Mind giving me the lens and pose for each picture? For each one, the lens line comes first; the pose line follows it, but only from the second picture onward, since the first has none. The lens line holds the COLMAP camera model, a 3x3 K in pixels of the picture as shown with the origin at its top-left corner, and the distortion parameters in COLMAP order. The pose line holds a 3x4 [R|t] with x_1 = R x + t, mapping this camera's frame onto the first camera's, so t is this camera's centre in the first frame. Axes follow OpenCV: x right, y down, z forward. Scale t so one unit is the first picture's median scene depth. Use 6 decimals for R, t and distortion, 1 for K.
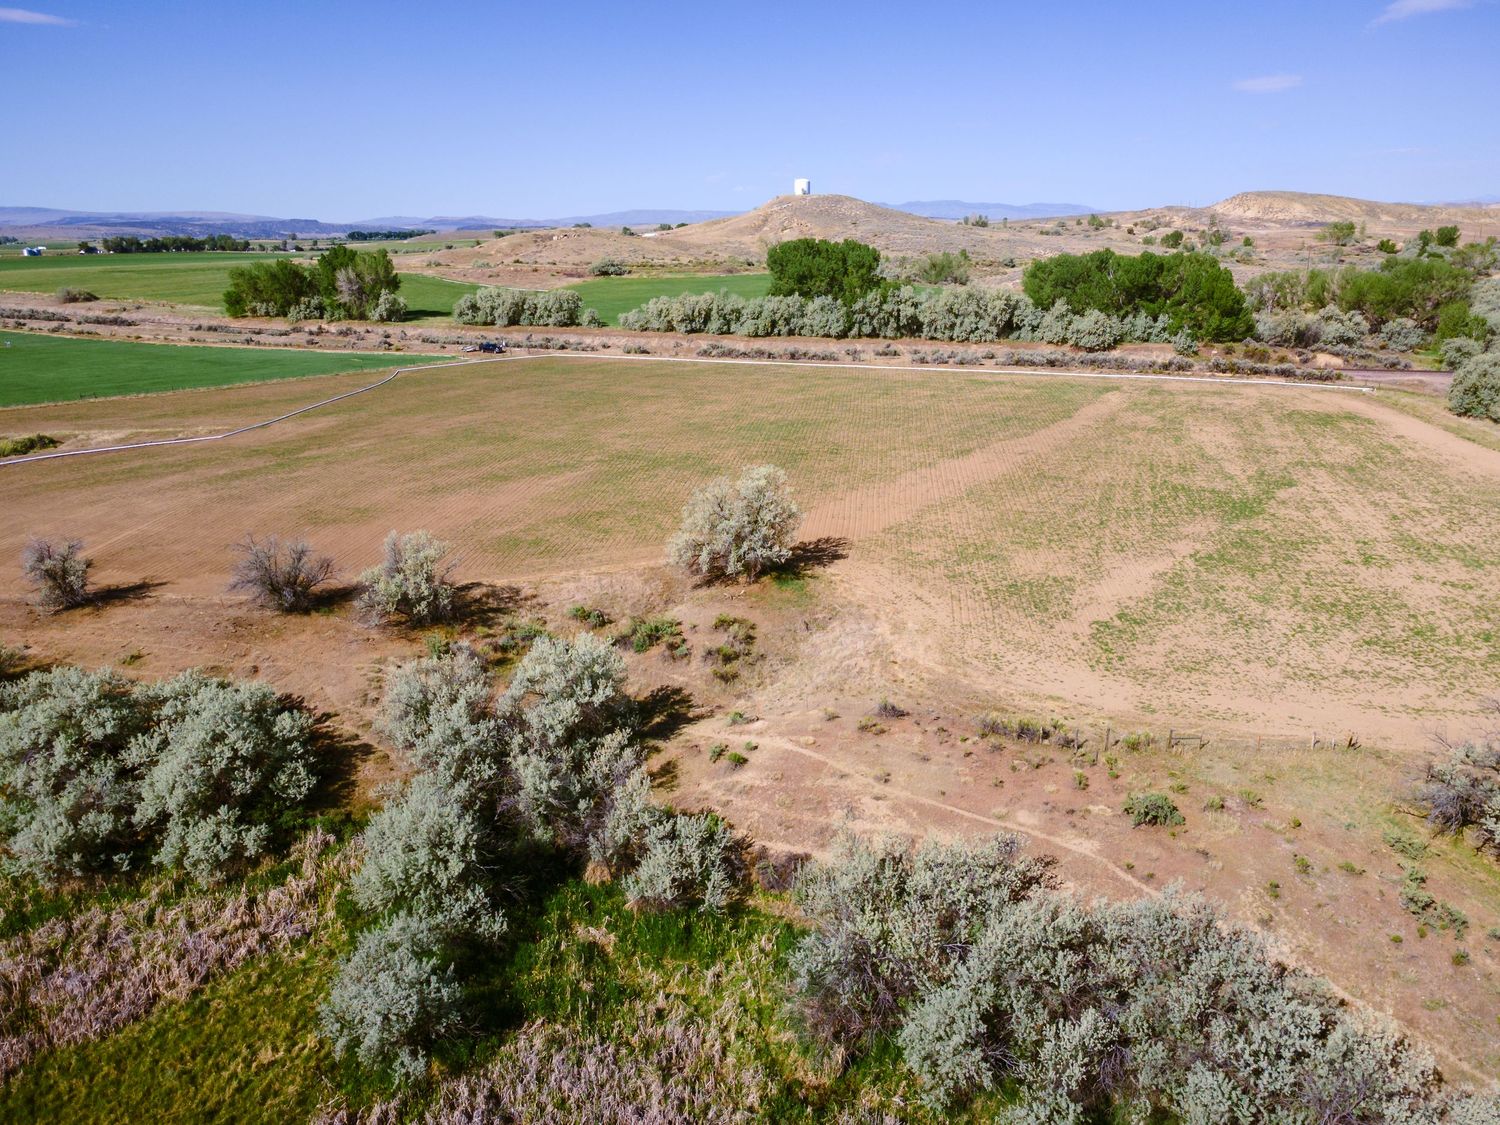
lens RADIAL K [[1092.9, 0, 754.2], [0, 1092.9, 563.2], [0, 0, 1]] dist [0.023562, 0.037084]
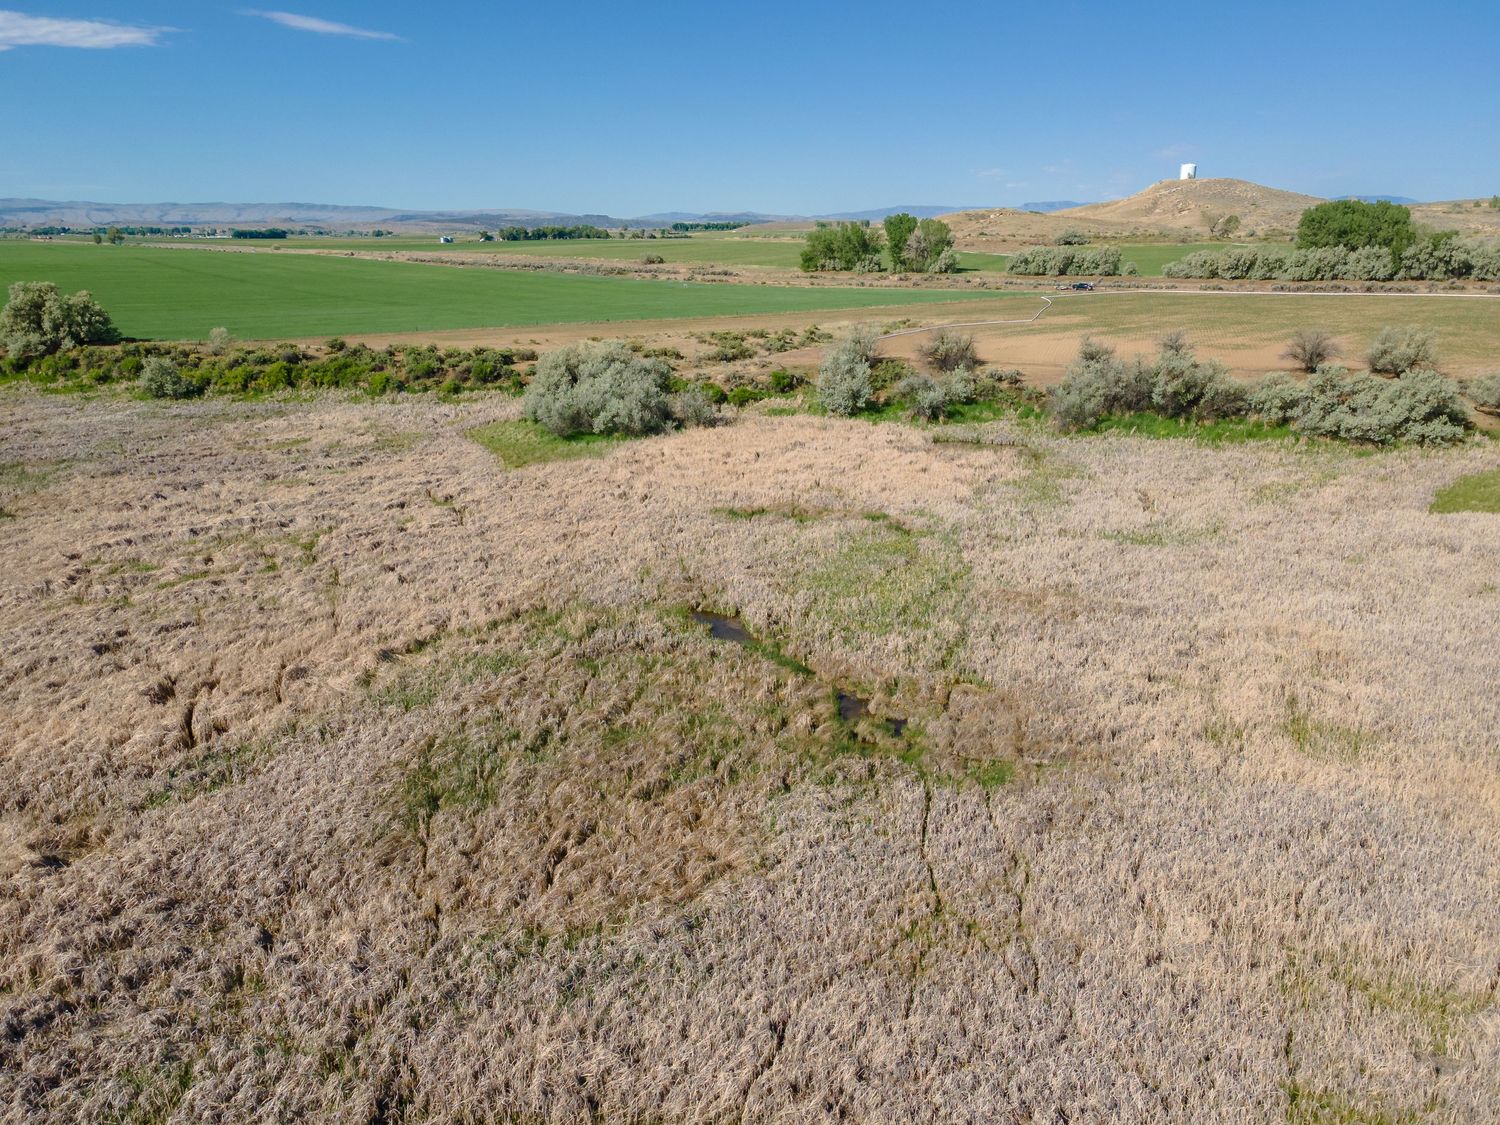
lens RADIAL K [[1092.9, 0, 751.0], [0, 1092.9, 563.3], [0, 0, 1]] dist [0.023562, 0.037084]
pose [[0.973553, 0.073391, -0.216351, -0.303130], [-0.072742, 0.997290, 0.010973, 0.136373], [0.216570, 0.005055, 0.976254, -0.328176]]
